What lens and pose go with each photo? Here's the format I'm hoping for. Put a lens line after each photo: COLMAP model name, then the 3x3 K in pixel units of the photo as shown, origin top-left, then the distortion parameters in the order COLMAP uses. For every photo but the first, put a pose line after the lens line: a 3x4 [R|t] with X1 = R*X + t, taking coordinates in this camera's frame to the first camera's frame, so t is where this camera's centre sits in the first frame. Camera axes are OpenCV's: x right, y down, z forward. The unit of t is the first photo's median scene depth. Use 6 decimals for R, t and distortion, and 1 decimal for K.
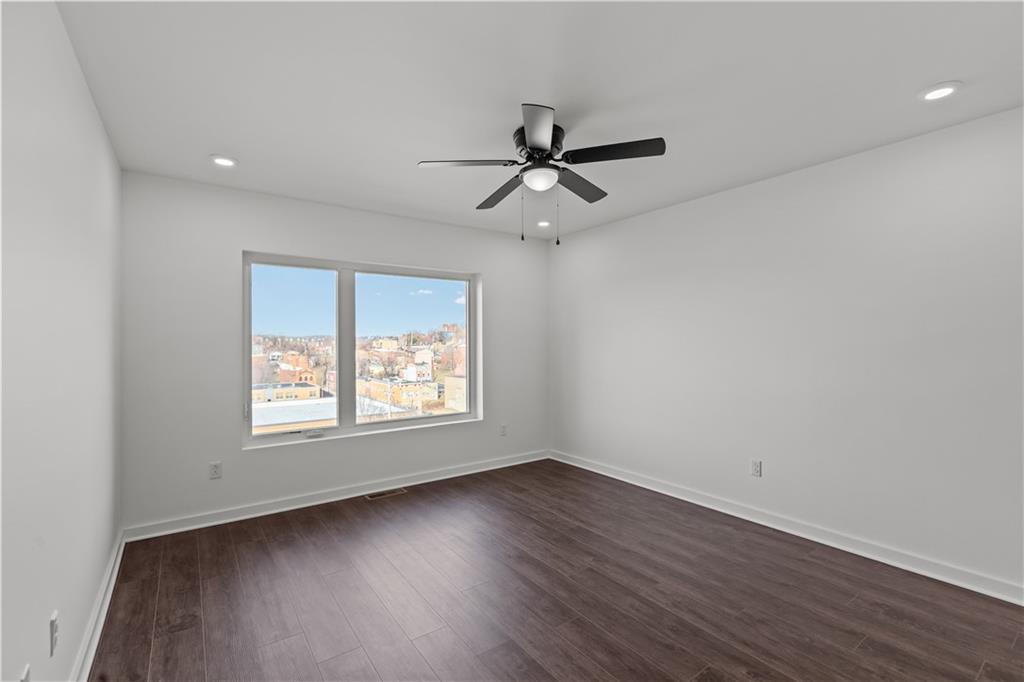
lens RADIAL K [[459.5, 0, 520.2], [0, 459.5, 342.1], [0, 0, 1]] dist [-0.009367, 0.000573]
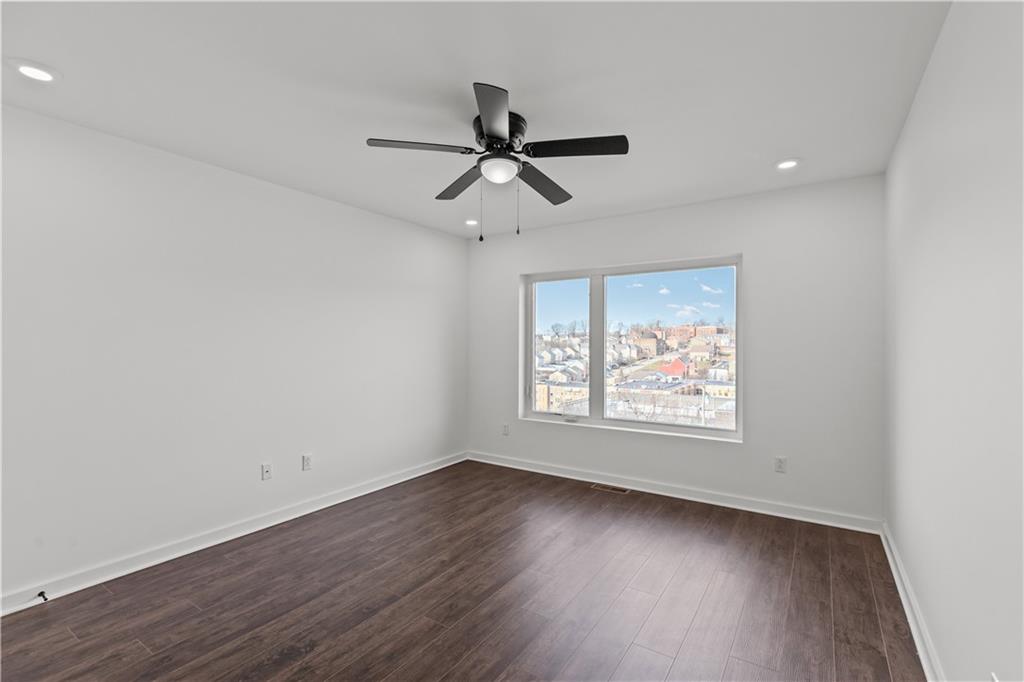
lens RADIAL K [[459.5, 0, 515.9], [0, 459.5, 340.7], [0, 0, 1]] dist [-0.009367, 0.000573]
pose [[0.335043, 0.000294, -0.942203, 0.620216], [-0.000643, 1.000000, 0.000083, -0.001816], [0.942203, 0.000578, 0.335043, 0.465197]]
